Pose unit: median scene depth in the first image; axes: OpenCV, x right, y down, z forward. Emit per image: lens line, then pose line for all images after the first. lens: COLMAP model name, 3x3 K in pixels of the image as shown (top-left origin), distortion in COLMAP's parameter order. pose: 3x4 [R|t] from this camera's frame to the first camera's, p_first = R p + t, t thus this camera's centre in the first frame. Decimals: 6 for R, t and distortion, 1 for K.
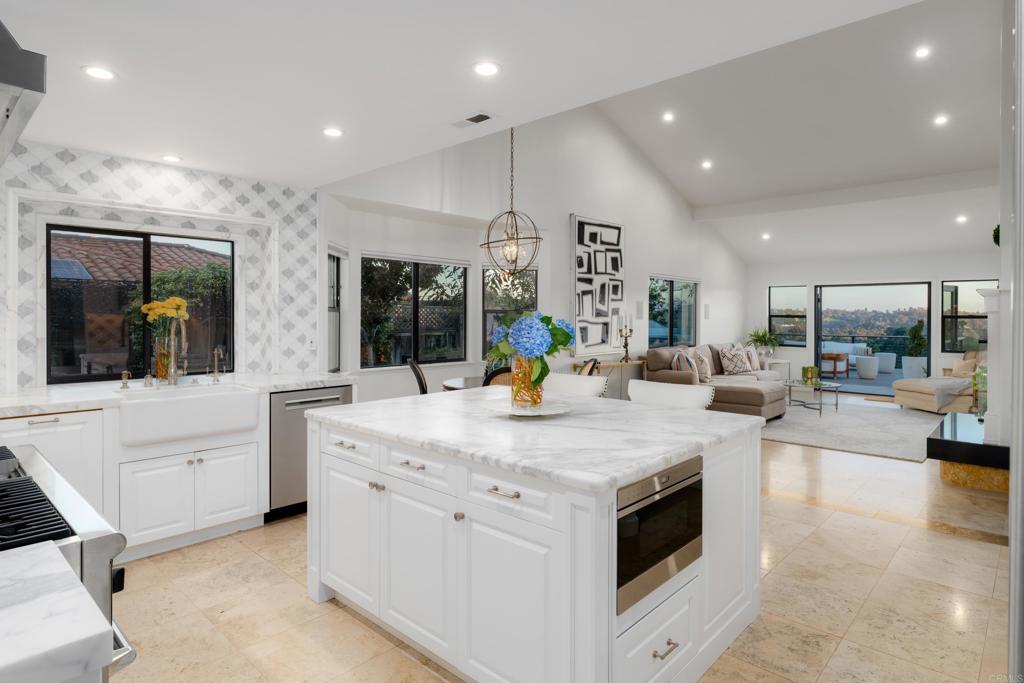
lens RADIAL K [[559.4, 0, 524.7], [0, 559.4, 318.3], [0, 0, 1]] dist [-0.002073, -0.000079]
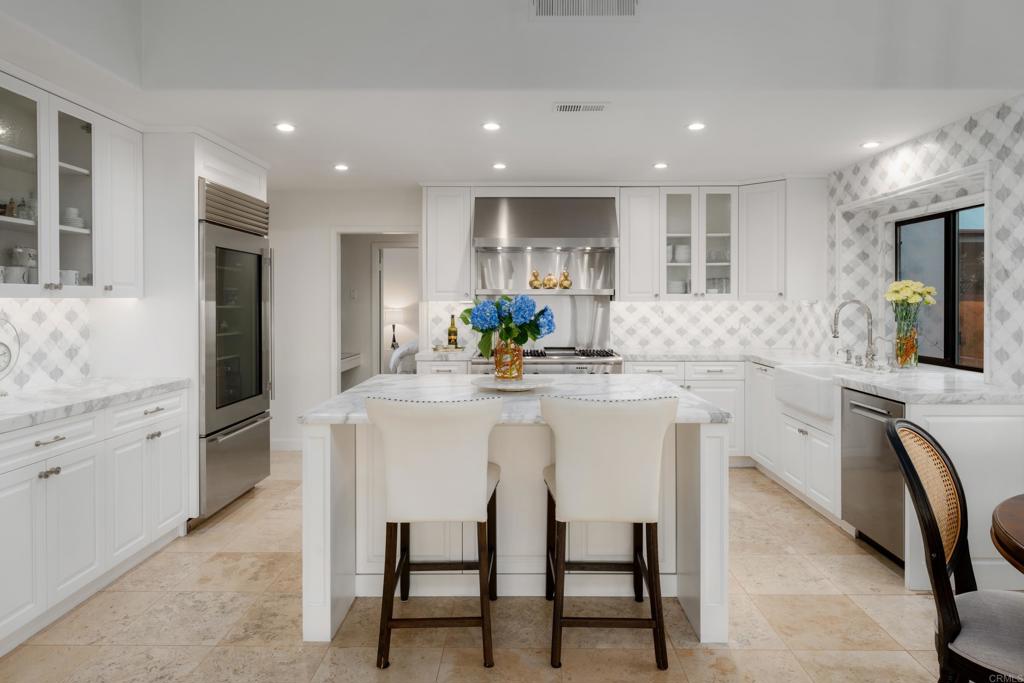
lens RADIAL K [[610.4, 0, 513.2], [0, 610.4, 306.2], [0, 0, 1]] dist [0.000873, -0.000337]
pose [[-0.750024, 0.002409, -0.661407, 0.273580], [-0.004949, 0.999945, 0.009253, -0.000018], [0.661392, 0.010213, -0.749970, 0.655380]]
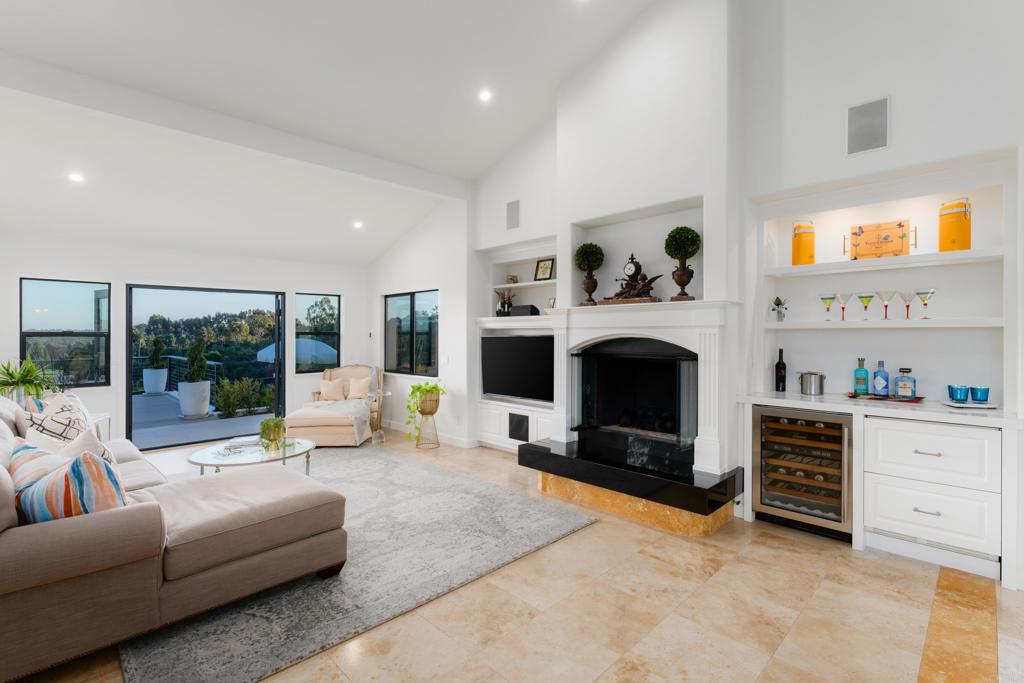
lens RADIAL K [[473.5, 0, 507.0], [0, 473.5, 333.3], [0, 0, 1]] dist [-0.003519, -0.000404]
pose [[0.063277, -0.004598, 0.997985, 0.036416], [0.009566, 0.999946, 0.004000, -0.003134], [-0.997950, 0.009293, 0.063318, 0.771463]]
